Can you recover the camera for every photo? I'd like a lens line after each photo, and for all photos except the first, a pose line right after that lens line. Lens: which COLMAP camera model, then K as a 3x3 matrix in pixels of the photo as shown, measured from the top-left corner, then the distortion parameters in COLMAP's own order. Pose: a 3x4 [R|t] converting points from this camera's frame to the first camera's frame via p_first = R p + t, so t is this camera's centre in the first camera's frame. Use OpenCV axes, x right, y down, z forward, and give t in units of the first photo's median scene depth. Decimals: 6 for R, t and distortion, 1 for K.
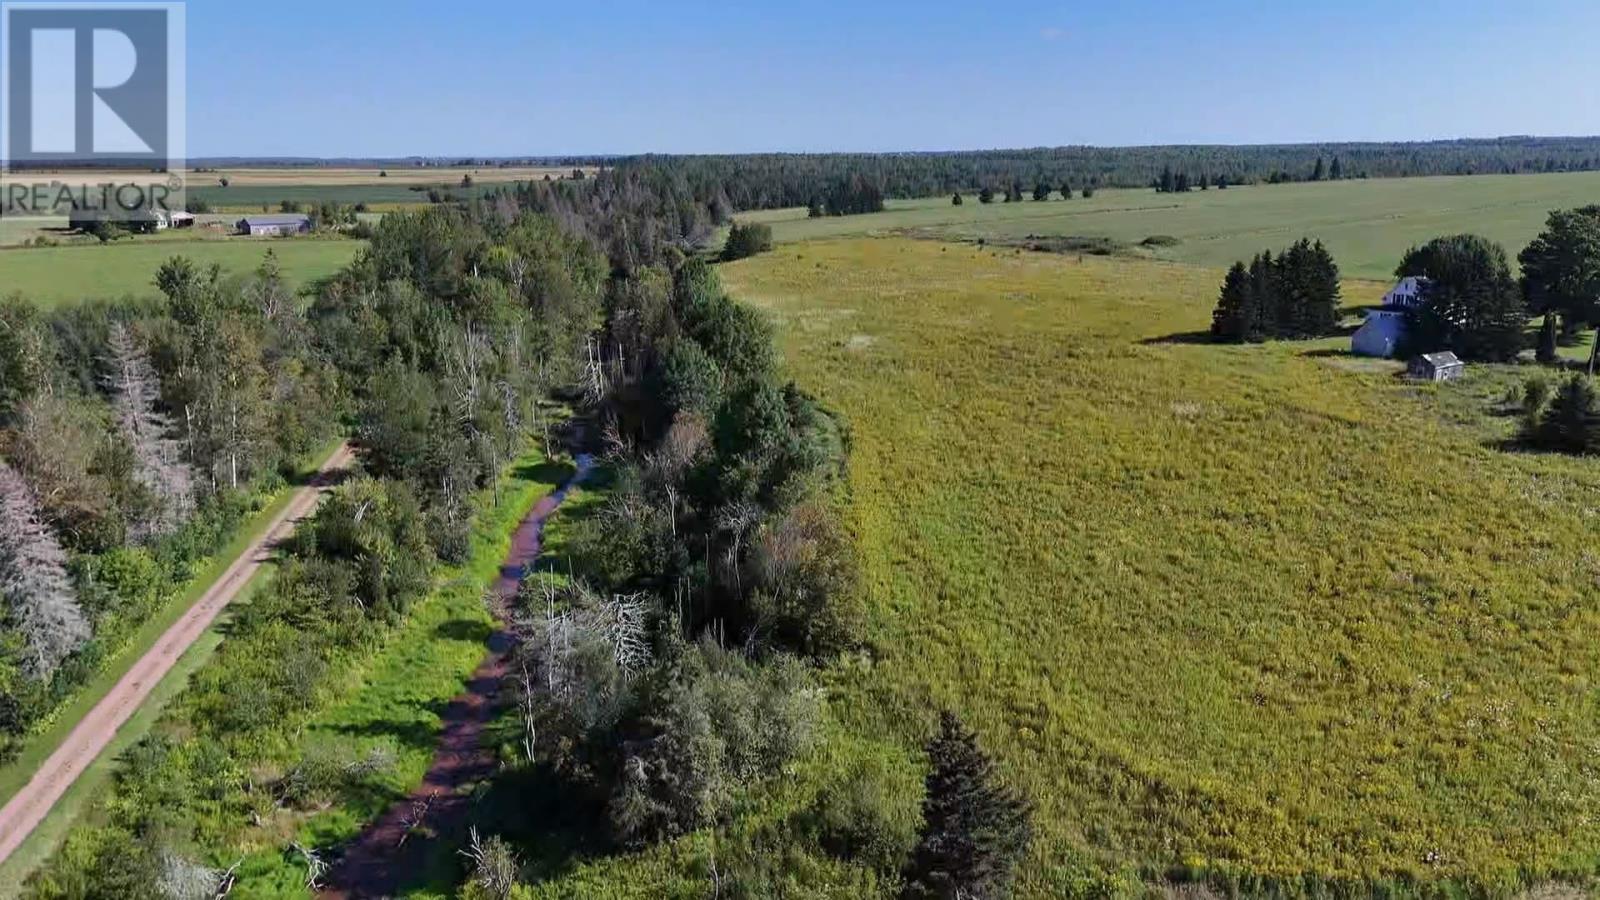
lens RADIAL K [[1167.0, 0, 799.9], [0, 1167.0, 451.7], [0, 0, 1]] dist [0.073866, -0.066739]
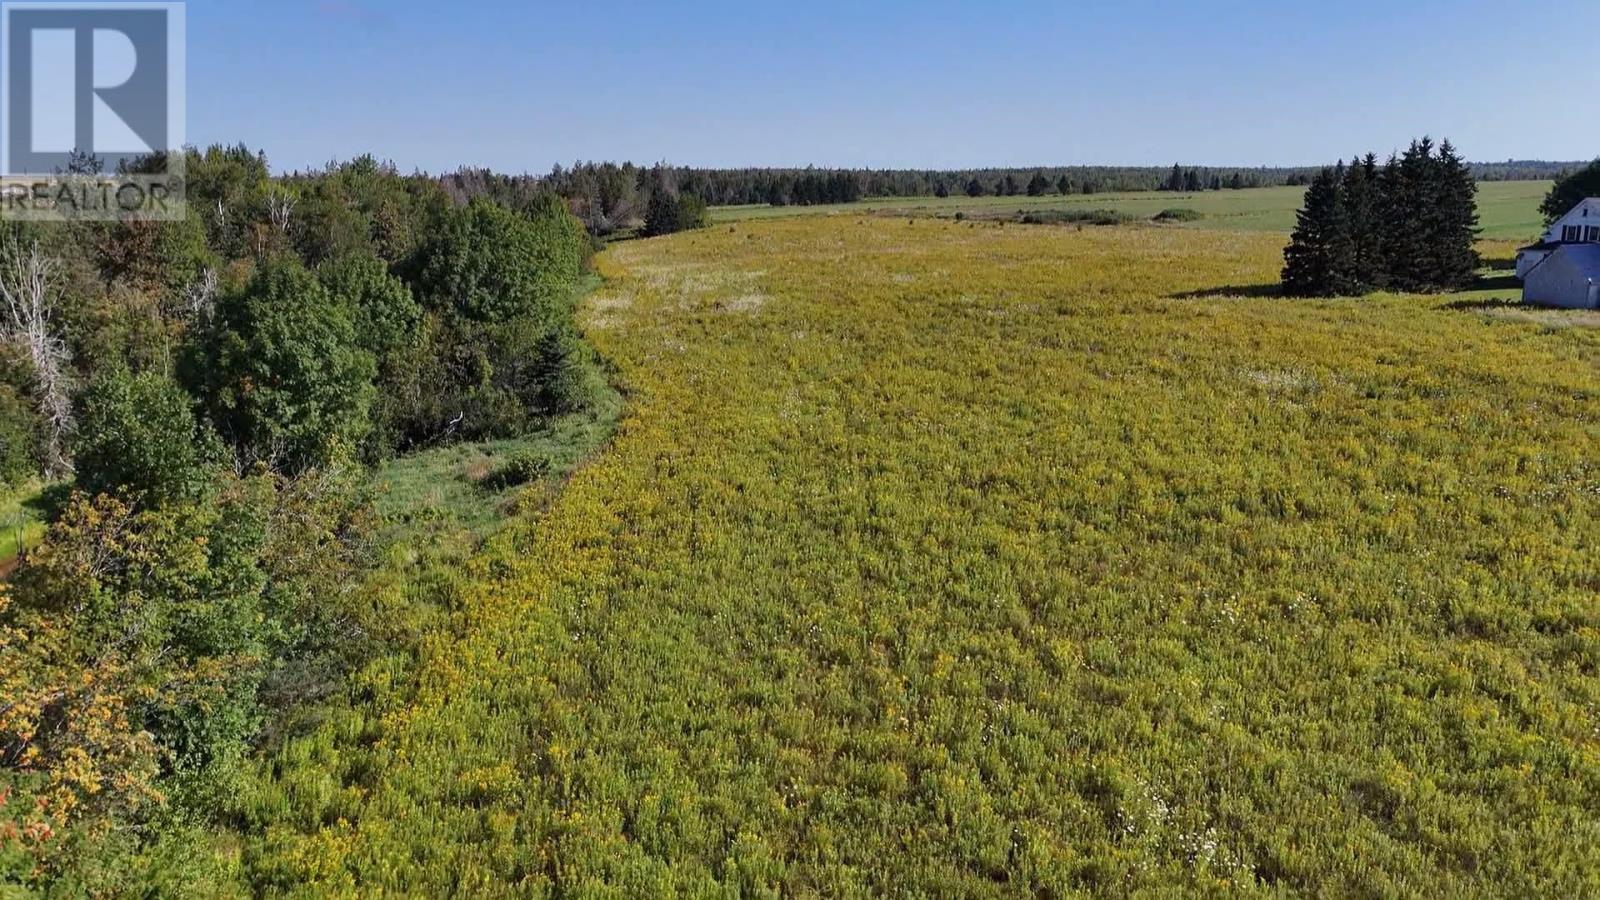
lens RADIAL K [[1167.0, 0, 799.1], [0, 1167.0, 453.4], [0, 0, 1]] dist [0.073866, -0.066739]
pose [[0.999986, 0.004988, -0.001513, 0.116820], [-0.005017, 0.999792, -0.019792, 0.007881], [0.001414, 0.019799, 0.999803, 0.474804]]
